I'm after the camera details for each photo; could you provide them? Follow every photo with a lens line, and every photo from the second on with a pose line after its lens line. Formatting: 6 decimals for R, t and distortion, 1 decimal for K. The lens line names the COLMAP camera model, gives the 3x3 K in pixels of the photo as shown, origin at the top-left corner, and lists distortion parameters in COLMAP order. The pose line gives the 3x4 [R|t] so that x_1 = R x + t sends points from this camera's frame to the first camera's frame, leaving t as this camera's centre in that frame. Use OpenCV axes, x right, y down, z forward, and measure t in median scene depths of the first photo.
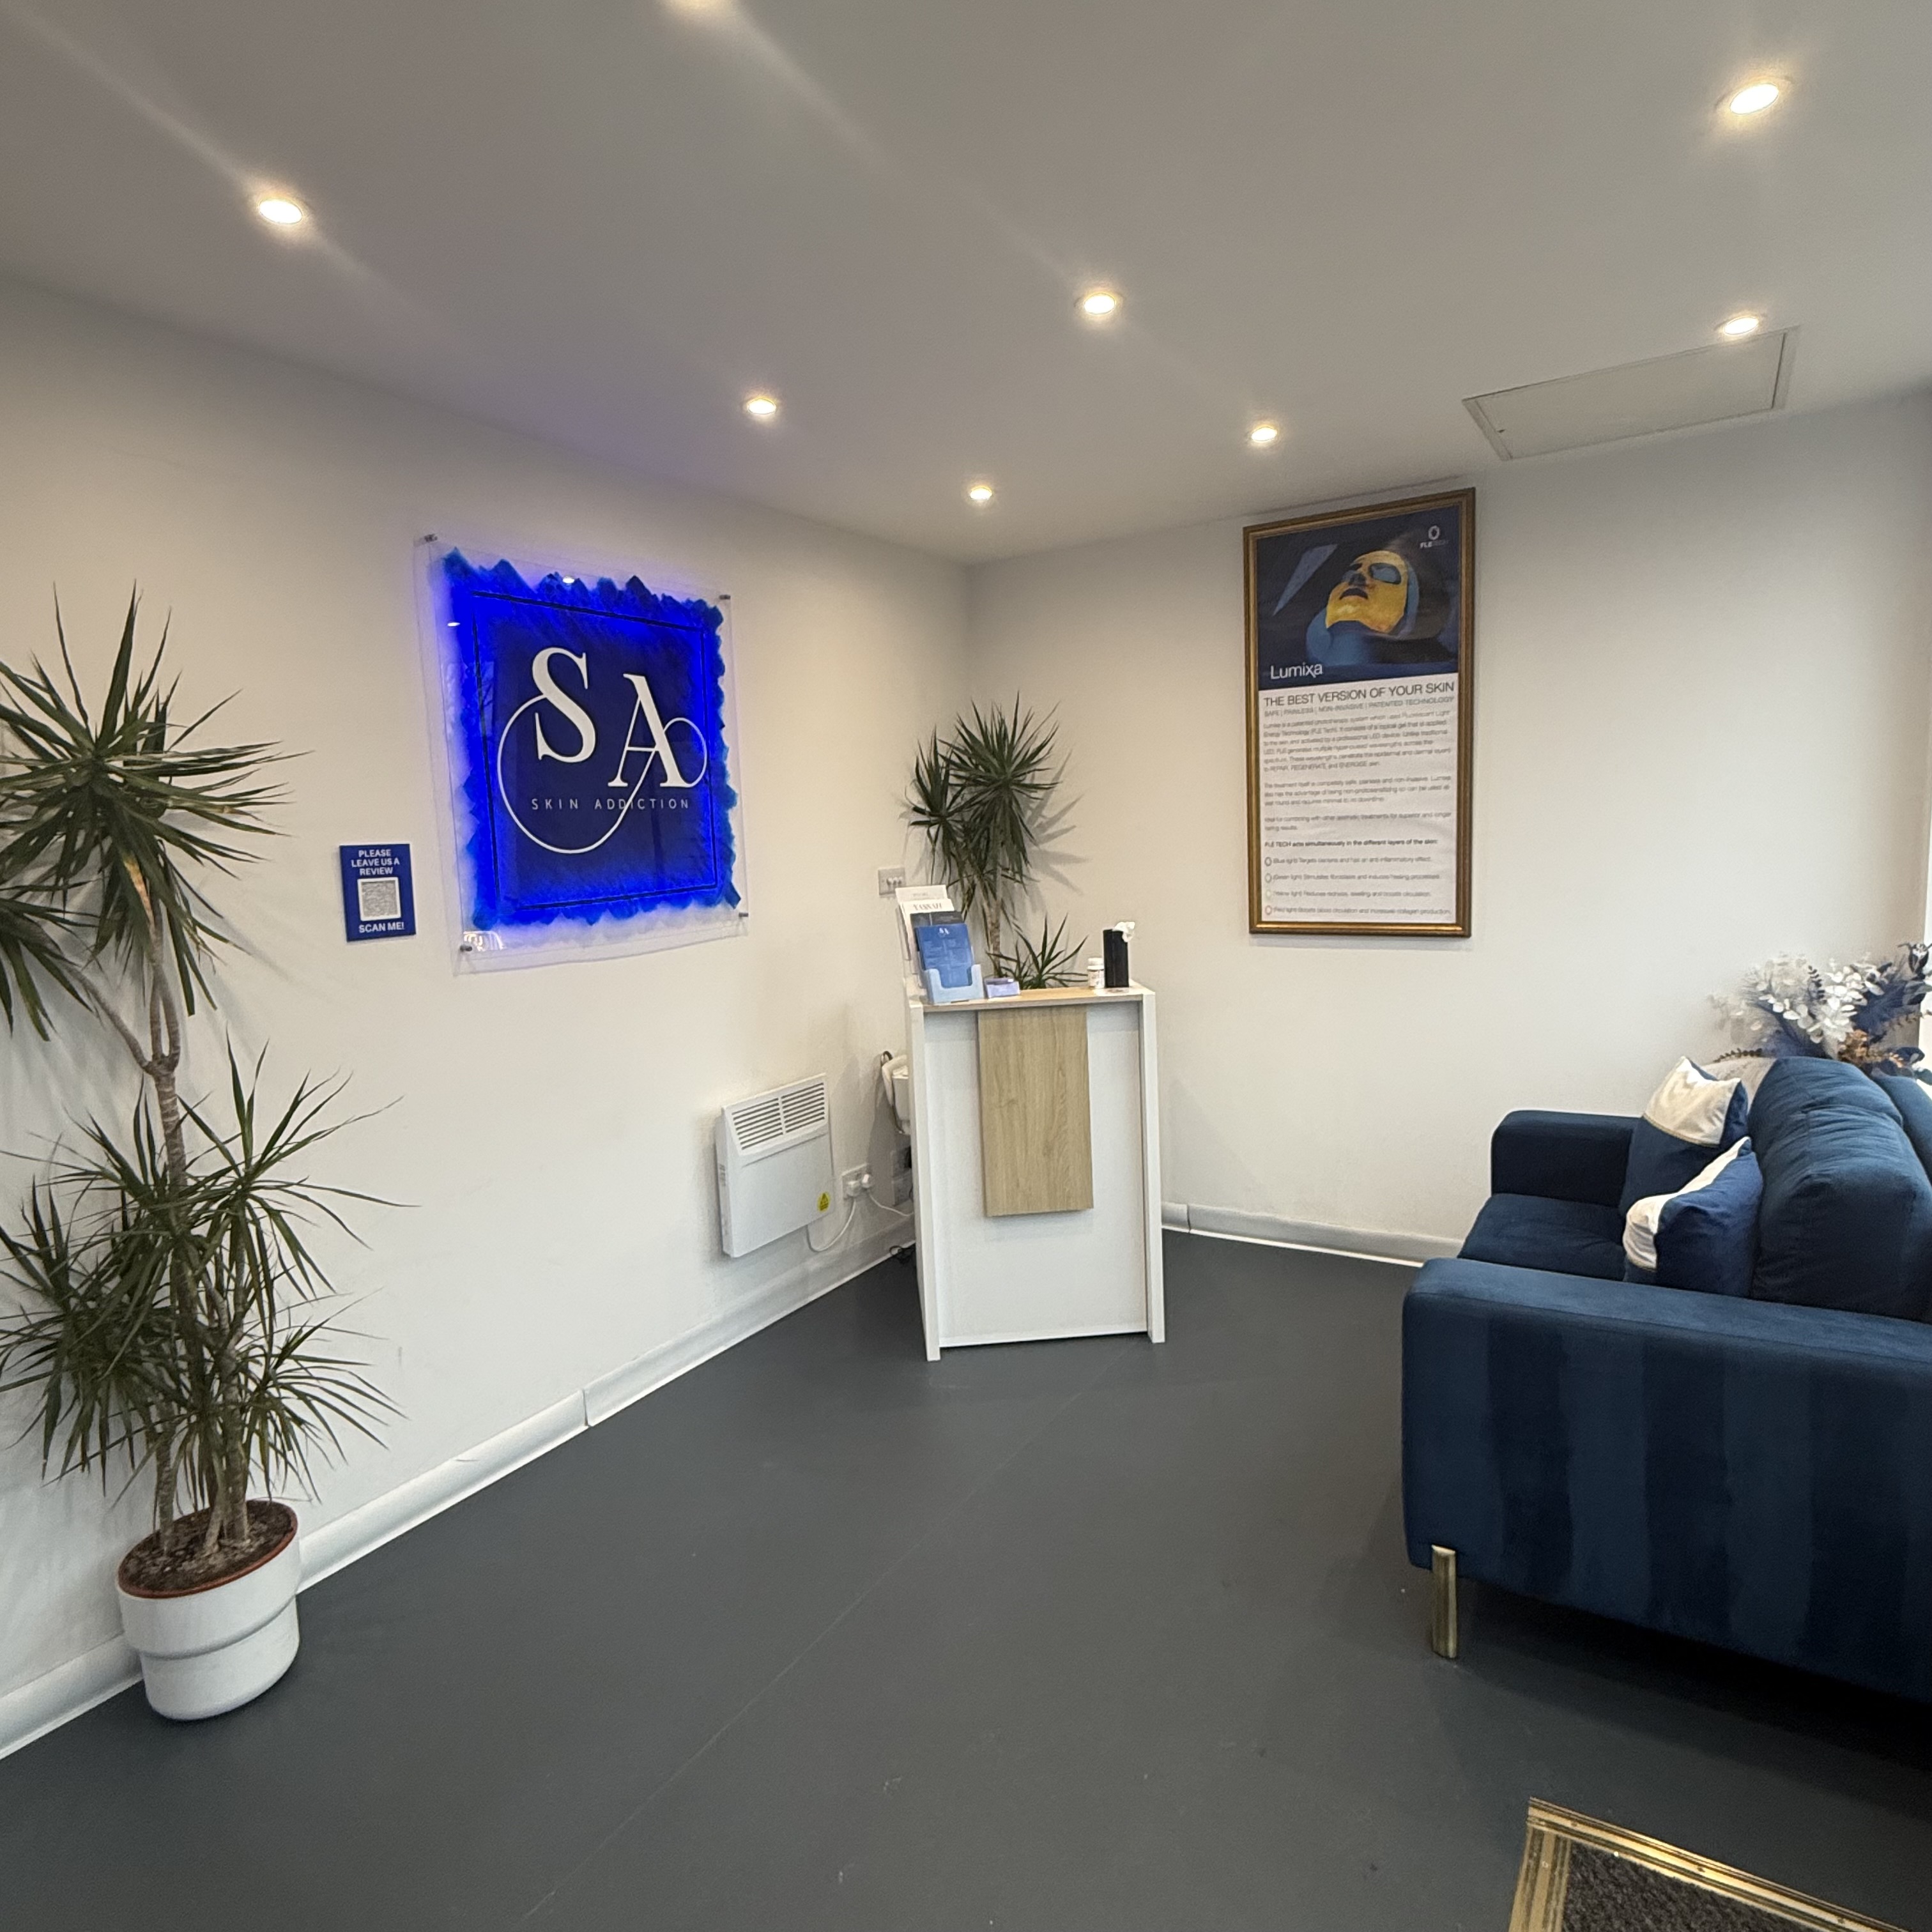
lens RADIAL K [[1143.9, 0, 966.0], [0, 1143.9, 966.0], [0, 0, 1]] dist [0.001869, 0.000815]
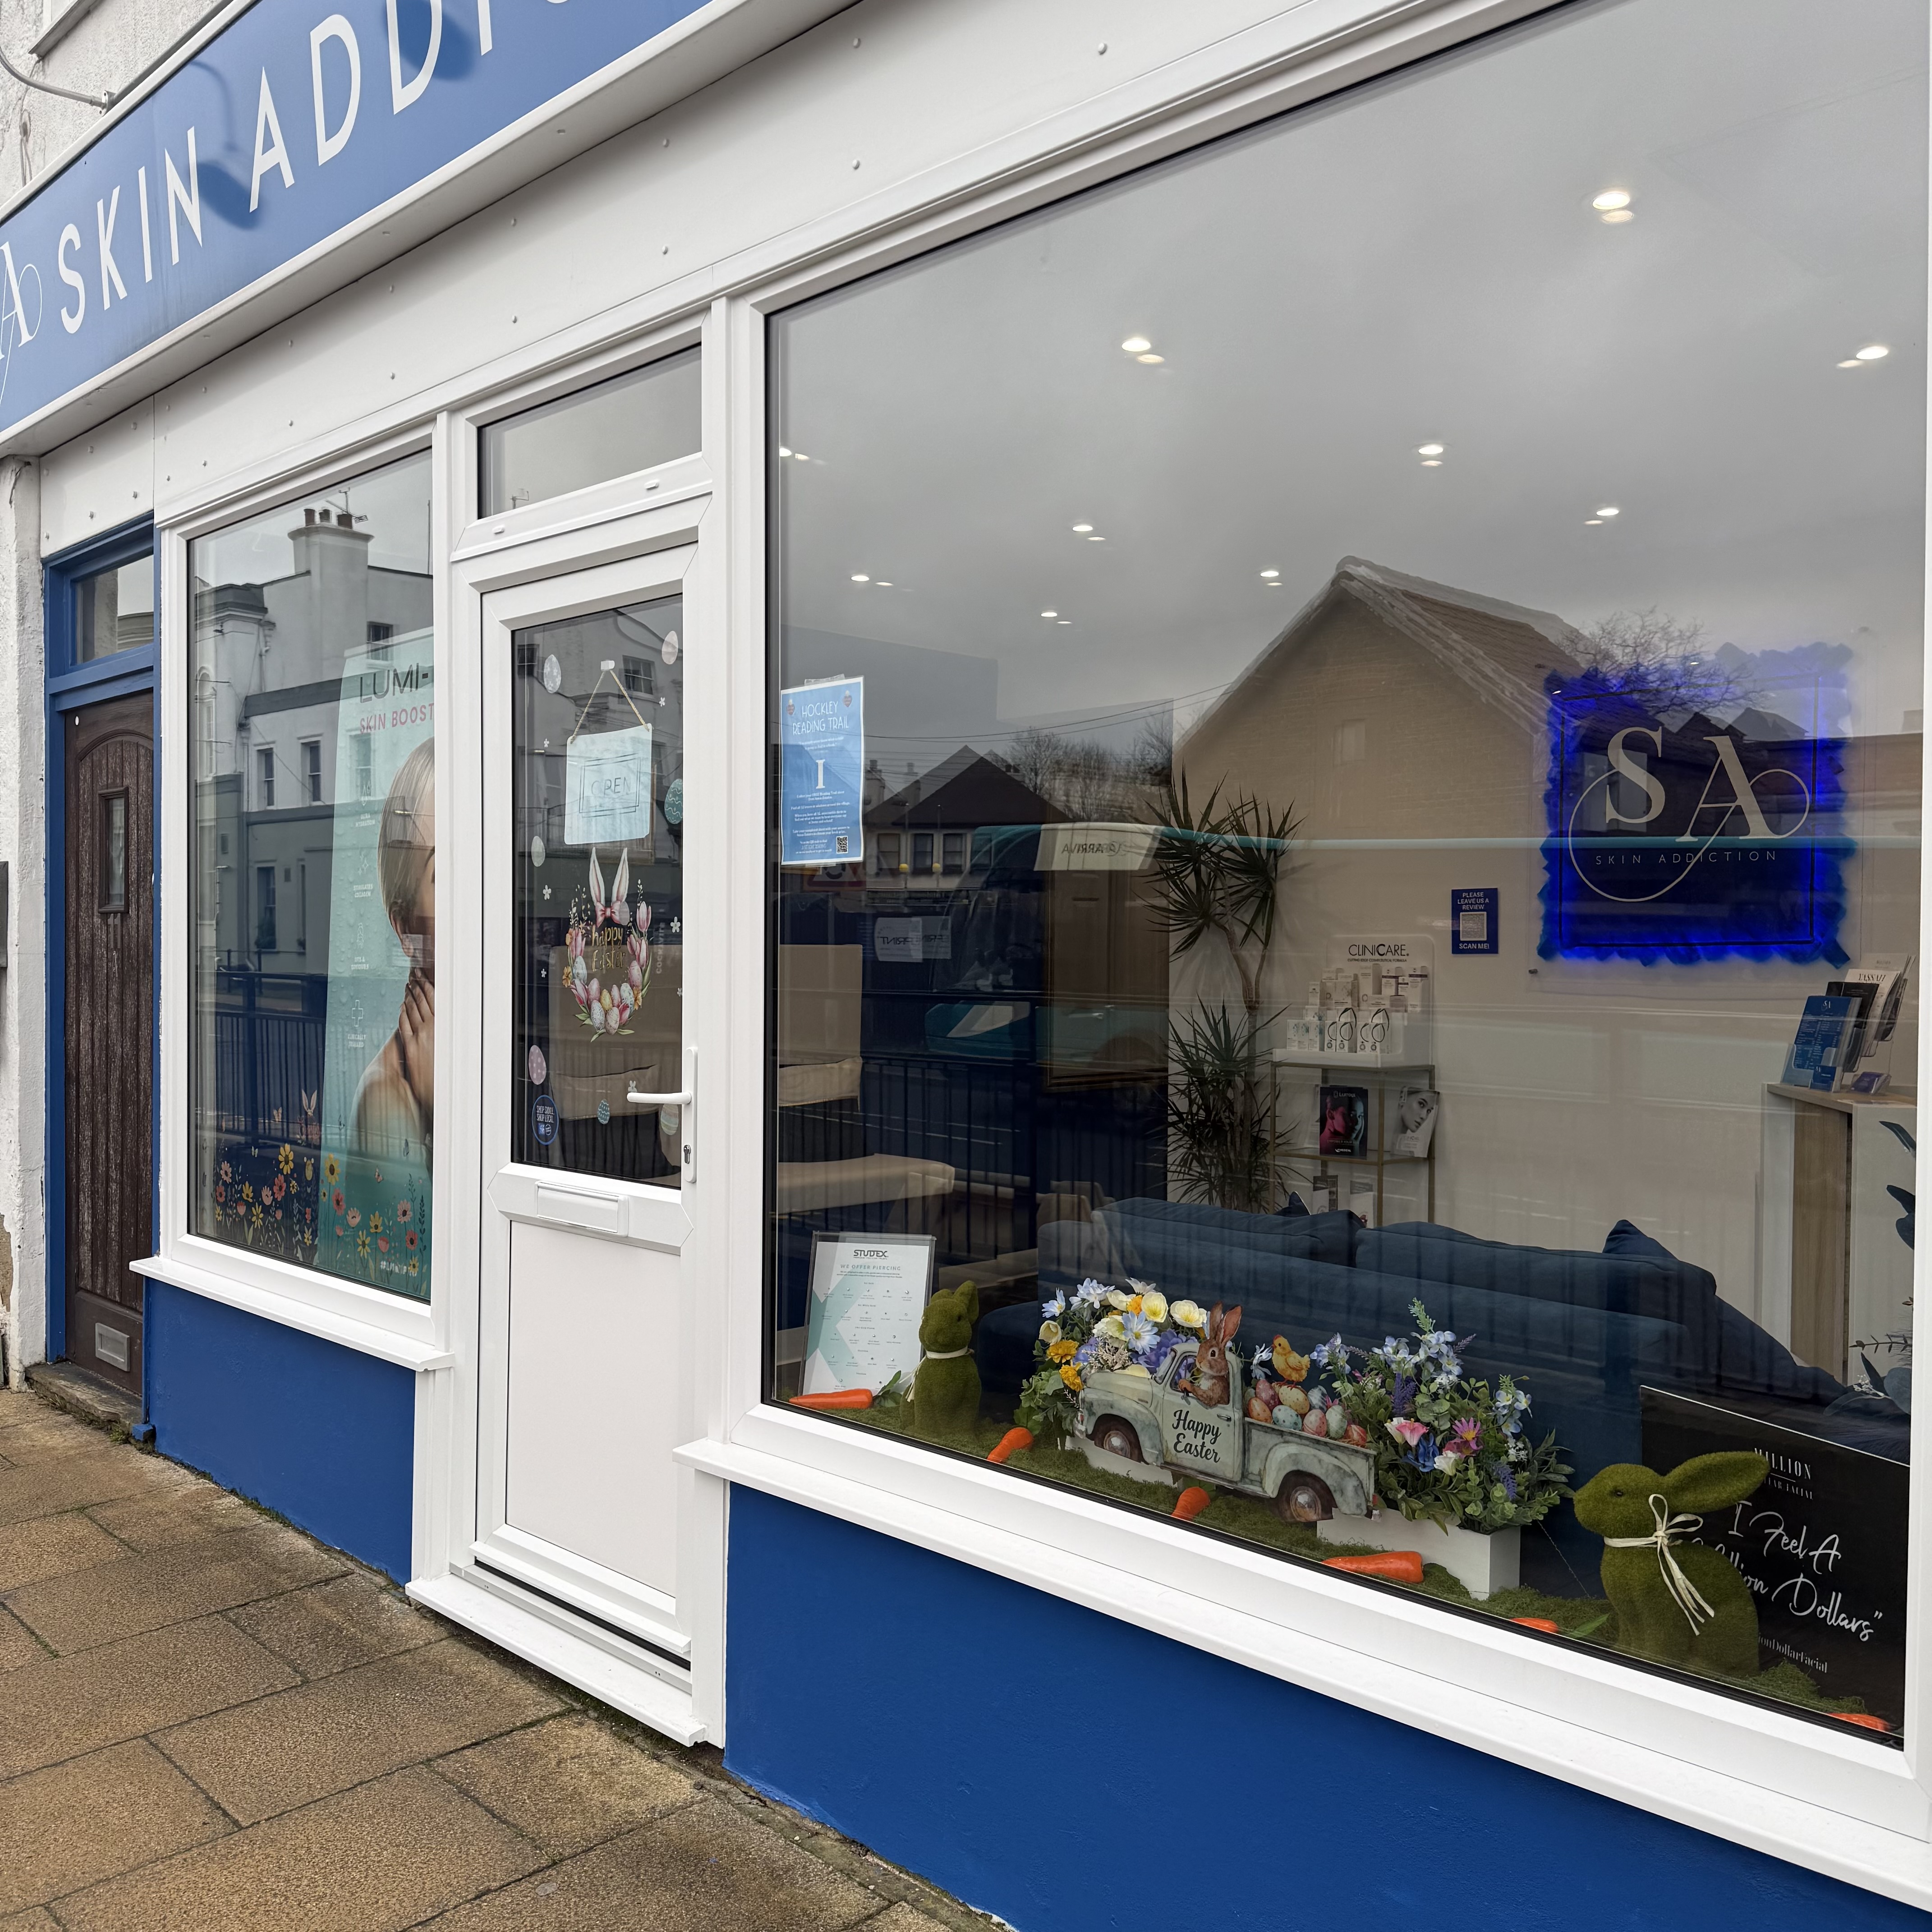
lens RADIAL K [[1827.2, 0, 966.0], [0, 1827.2, 966.0], [0, 0, 1]] dist [0.001638, 0.001252]
pose [[-0.256242, 0.060919, -0.964691, 1.272447], [-0.114674, 0.989048, 0.092917, -0.101861], [0.959787, 0.134434, -0.246450, 0.651105]]
